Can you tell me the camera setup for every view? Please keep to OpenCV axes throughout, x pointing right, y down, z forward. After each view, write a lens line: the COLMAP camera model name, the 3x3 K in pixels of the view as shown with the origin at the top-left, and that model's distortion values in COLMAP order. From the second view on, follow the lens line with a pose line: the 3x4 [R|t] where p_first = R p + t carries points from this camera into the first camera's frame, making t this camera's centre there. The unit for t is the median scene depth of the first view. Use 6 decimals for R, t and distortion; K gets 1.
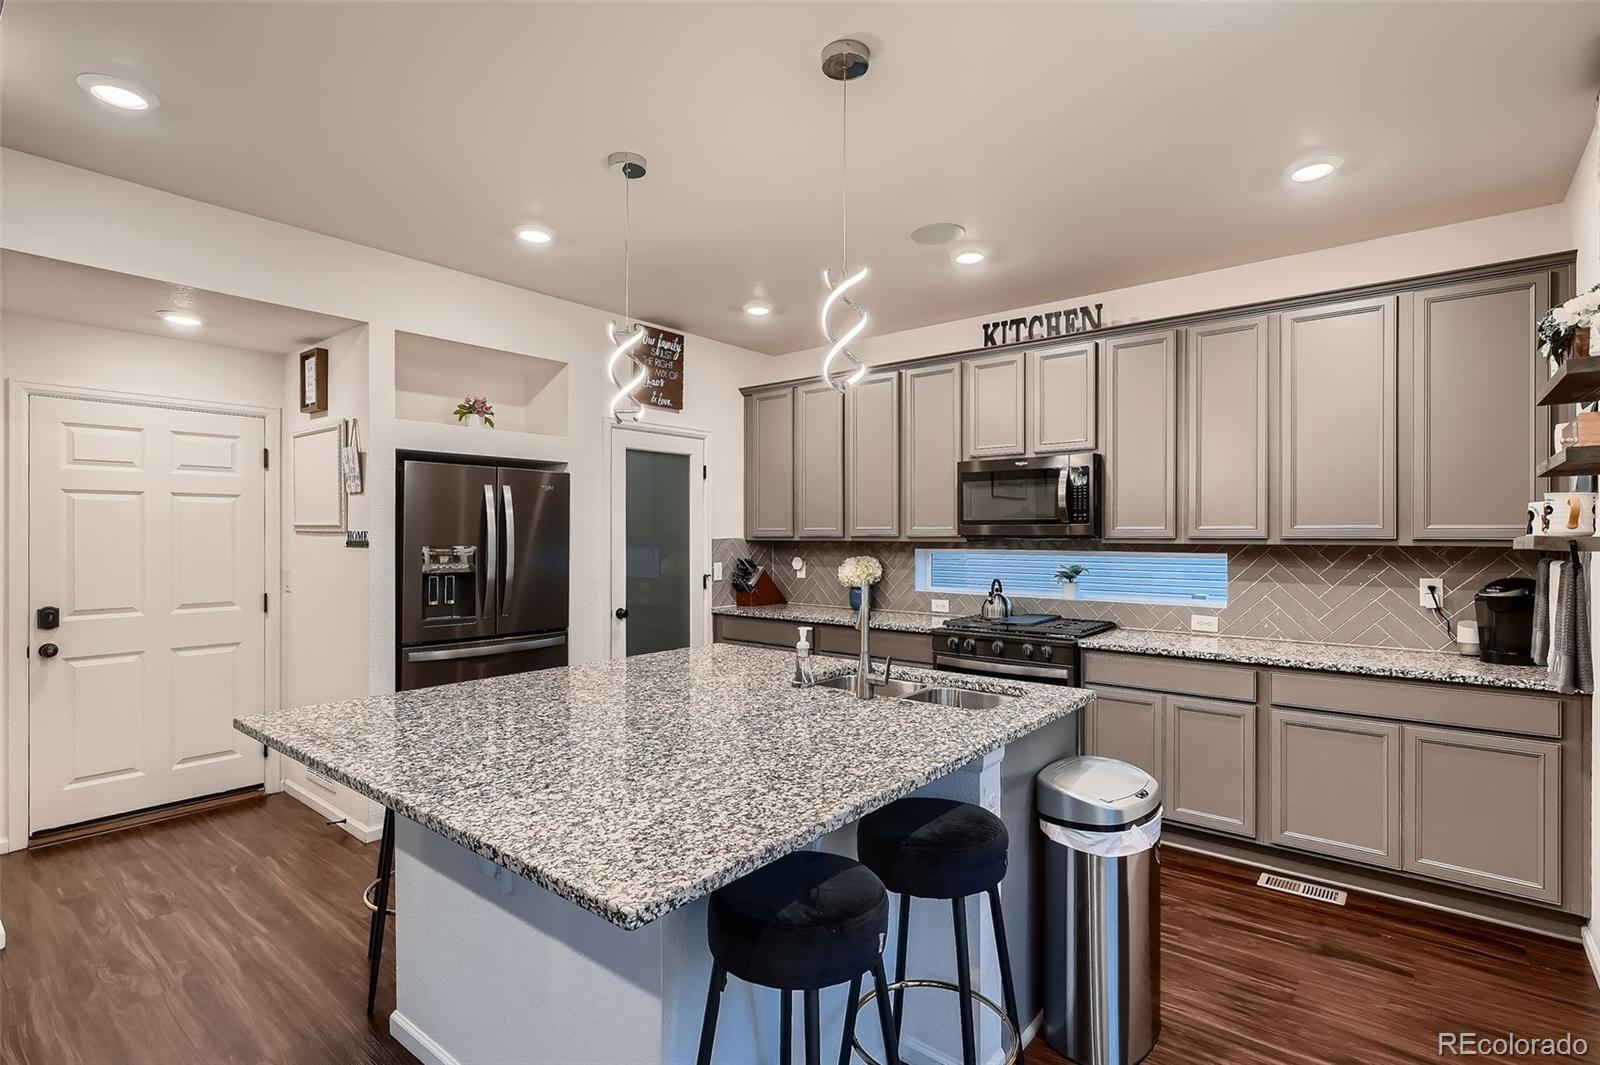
lens RADIAL K [[777.7, 0, 784.7], [0, 777.7, 529.9], [0, 0, 1]] dist [0.001668, 0.000464]
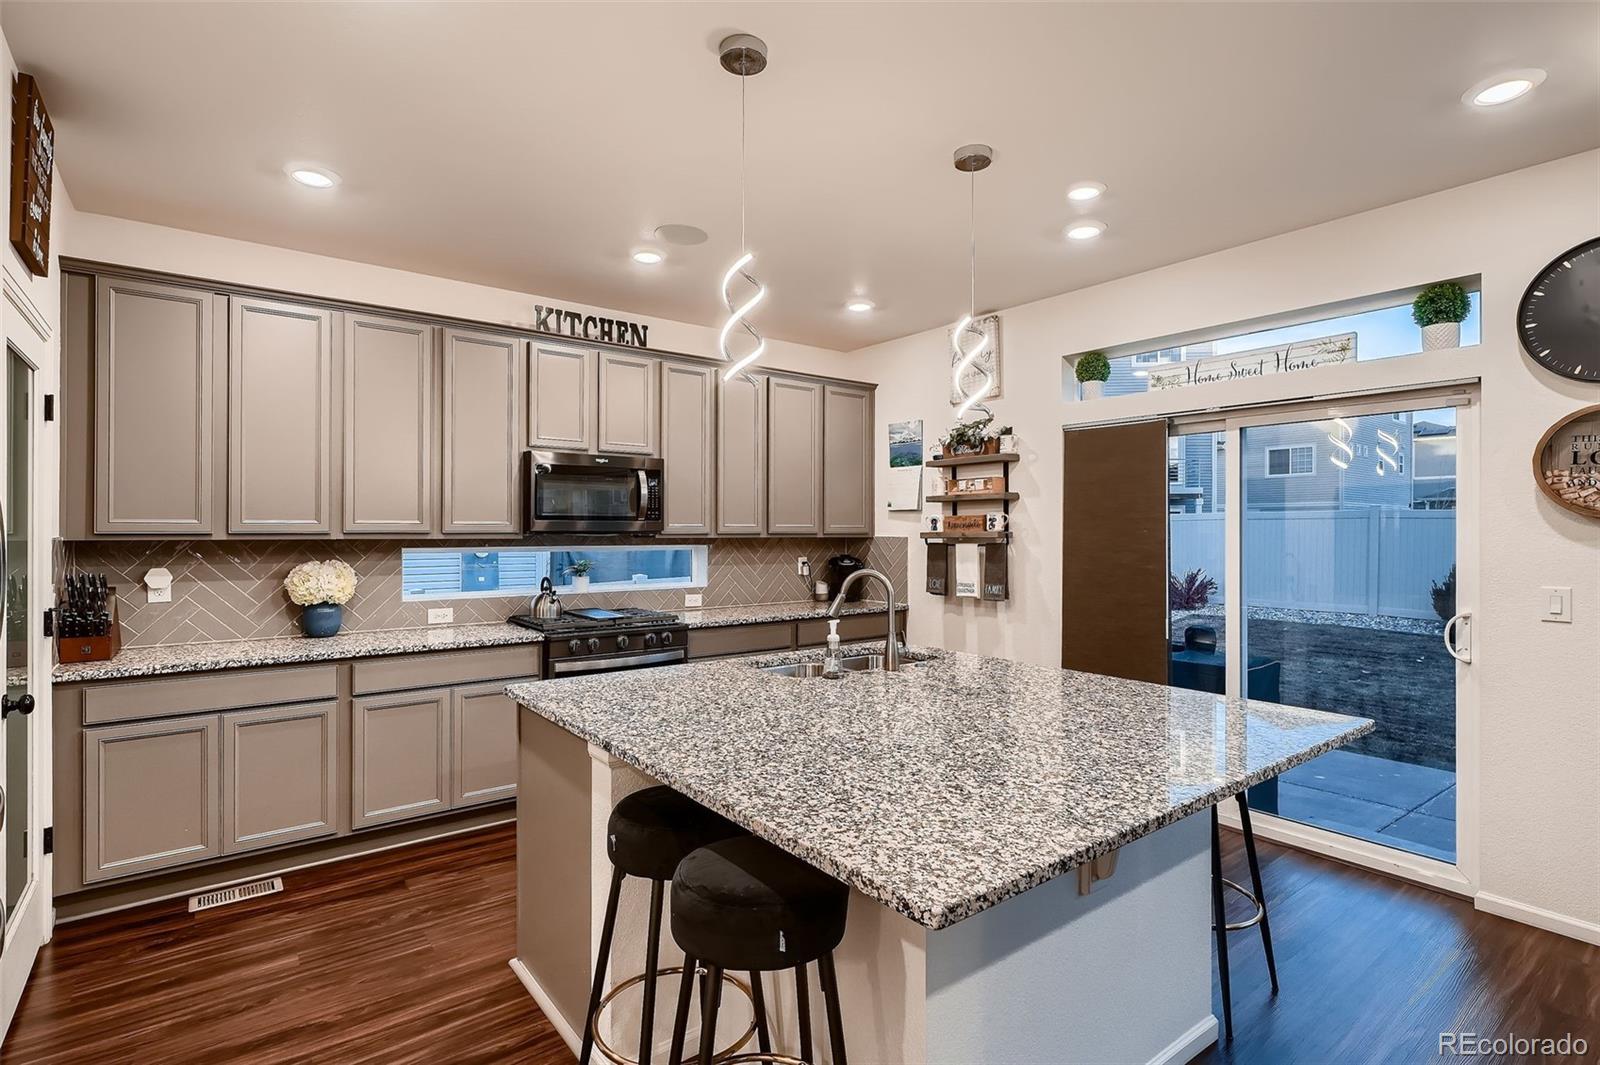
lens RADIAL K [[777.7, 0, 803.6], [0, 777.7, 534.6], [0, 0, 1]] dist [0.001668, 0.000464]
pose [[0.216329, -0.004963, 0.976308, -0.597827], [-0.007562, 0.999949, 0.006759, 0.002377], [-0.976291, -0.008845, 0.216280, 0.491481]]
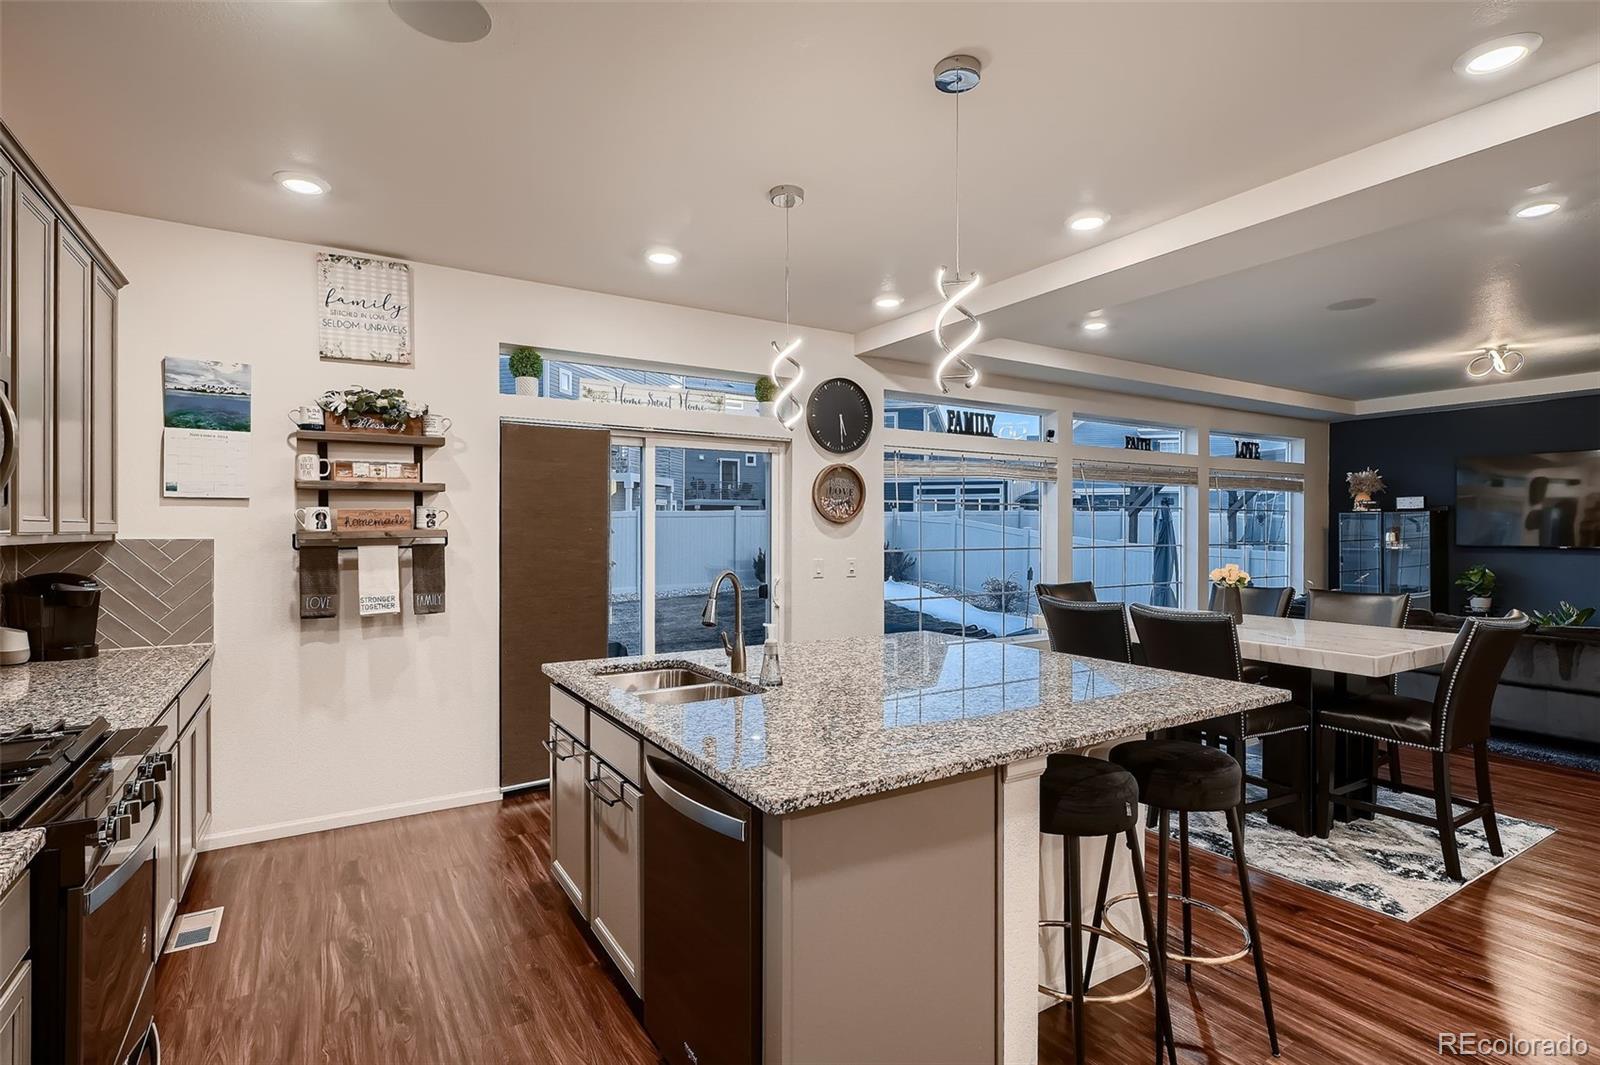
lens RADIAL K [[777.7, 0, 804.3], [0, 777.7, 531.5], [0, 0, 1]] dist [0.001668, 0.000464]
pose [[-0.950584, -0.001912, 0.310461, -0.192647], [-0.002066, 0.999998, -0.000168, 0.004124], [-0.310460, -0.000801, -0.950586, 1.155583]]
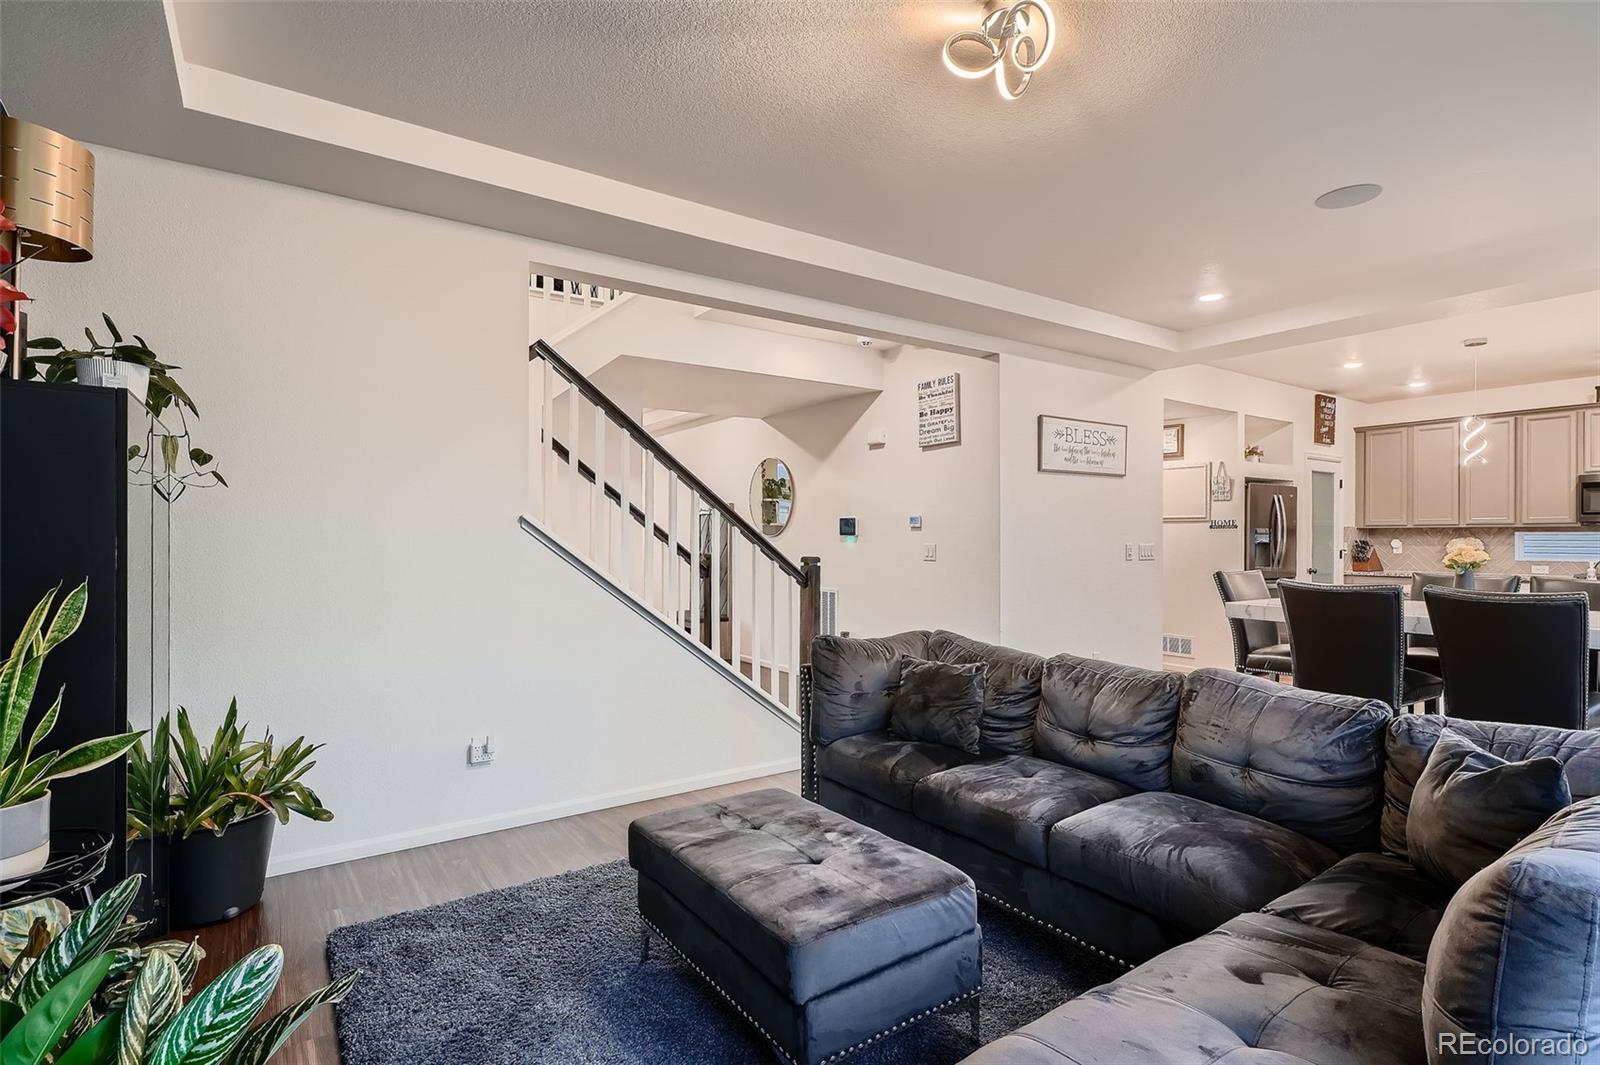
lens RADIAL K [[777.7, 0, 805.6], [0, 777.7, 532.3], [0, 0, 1]] dist [0.001668, 0.000464]
pose [[0.967324, -0.005495, -0.253482, -0.898060], [0.005255, 0.999985, -0.001627, 0.023463], [0.253487, 0.000241, 0.967339, -0.932420]]
